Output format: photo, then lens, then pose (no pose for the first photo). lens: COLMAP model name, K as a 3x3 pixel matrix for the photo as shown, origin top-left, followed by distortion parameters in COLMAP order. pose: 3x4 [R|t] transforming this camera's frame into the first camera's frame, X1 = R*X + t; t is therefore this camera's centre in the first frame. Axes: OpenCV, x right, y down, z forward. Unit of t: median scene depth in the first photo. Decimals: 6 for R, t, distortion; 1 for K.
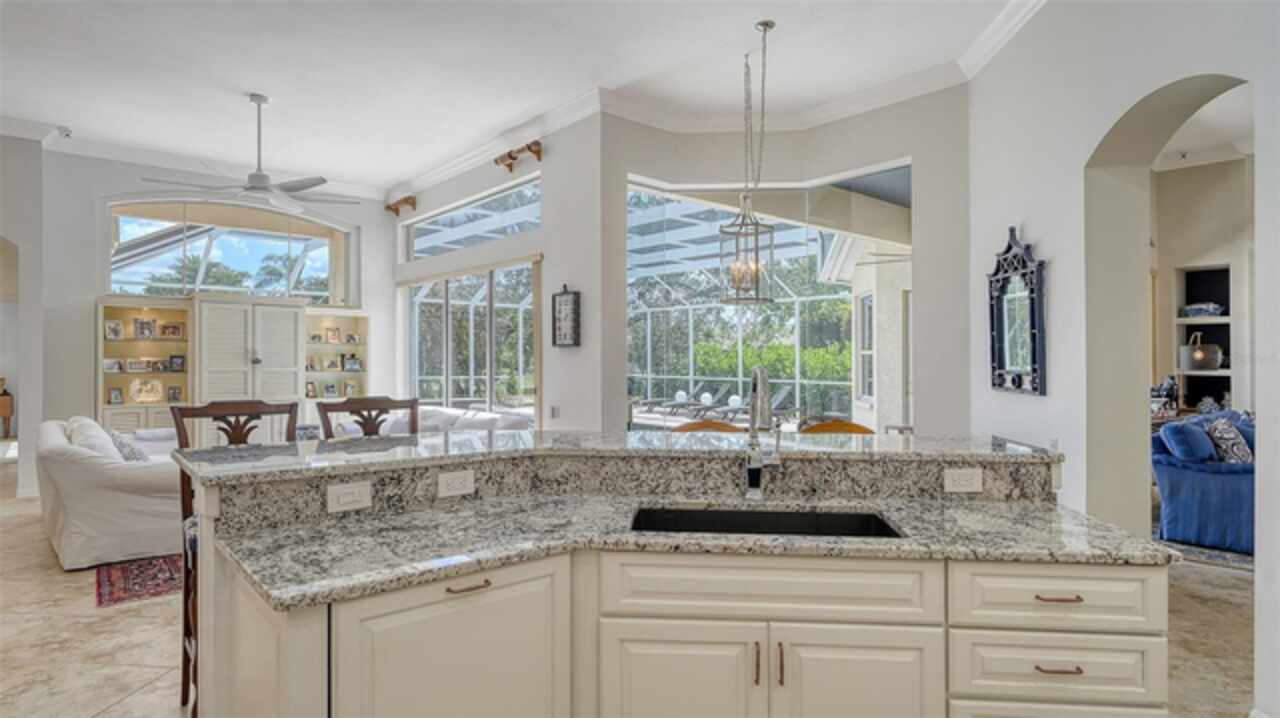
lens RADIAL K [[695.3, 0, 638.6], [0, 695.3, 354.2], [0, 0, 1]] dist [0.007457, 0.000608]
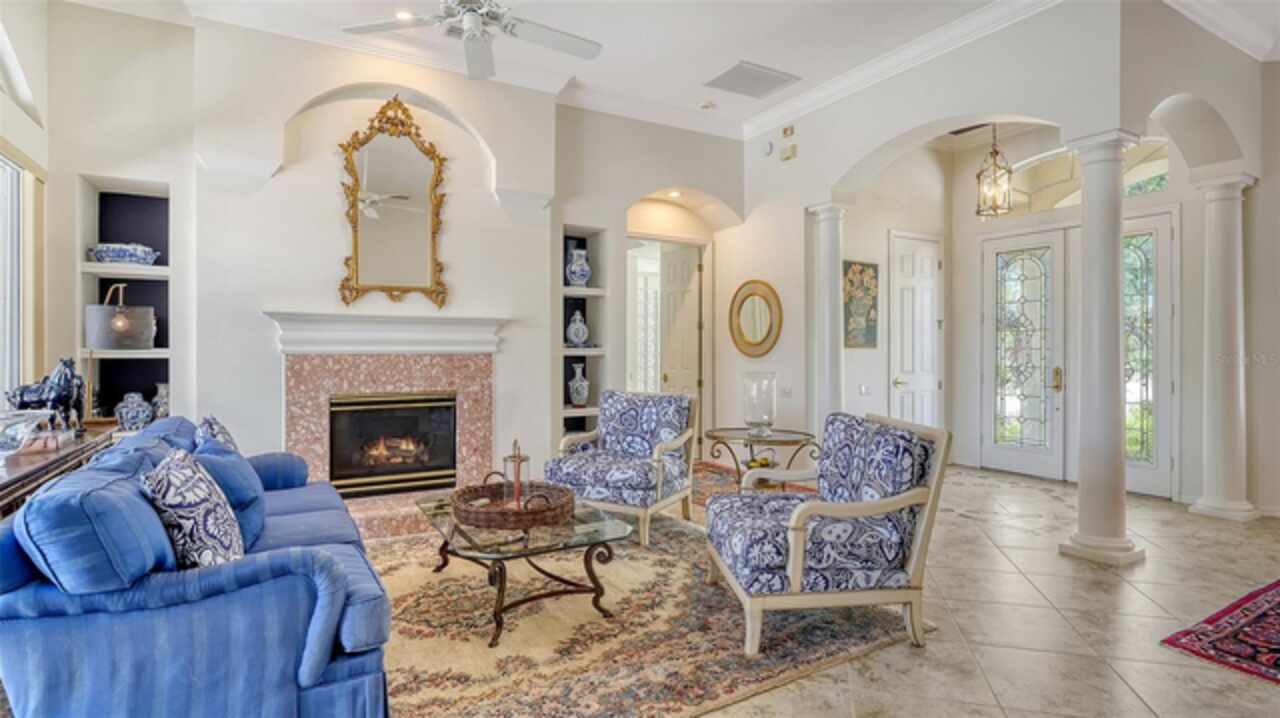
lens RADIAL K [[620.9, 0, 636.8], [0, 620.9, 352.1], [0, 0, 1]] dist [-0.001772, -0.000388]
pose [[0.190266, -0.001726, 0.981731, 0.384336], [-0.015208, 0.999873, 0.004705, 0.016407], [-0.981615, -0.015825, 0.190216, 0.489320]]
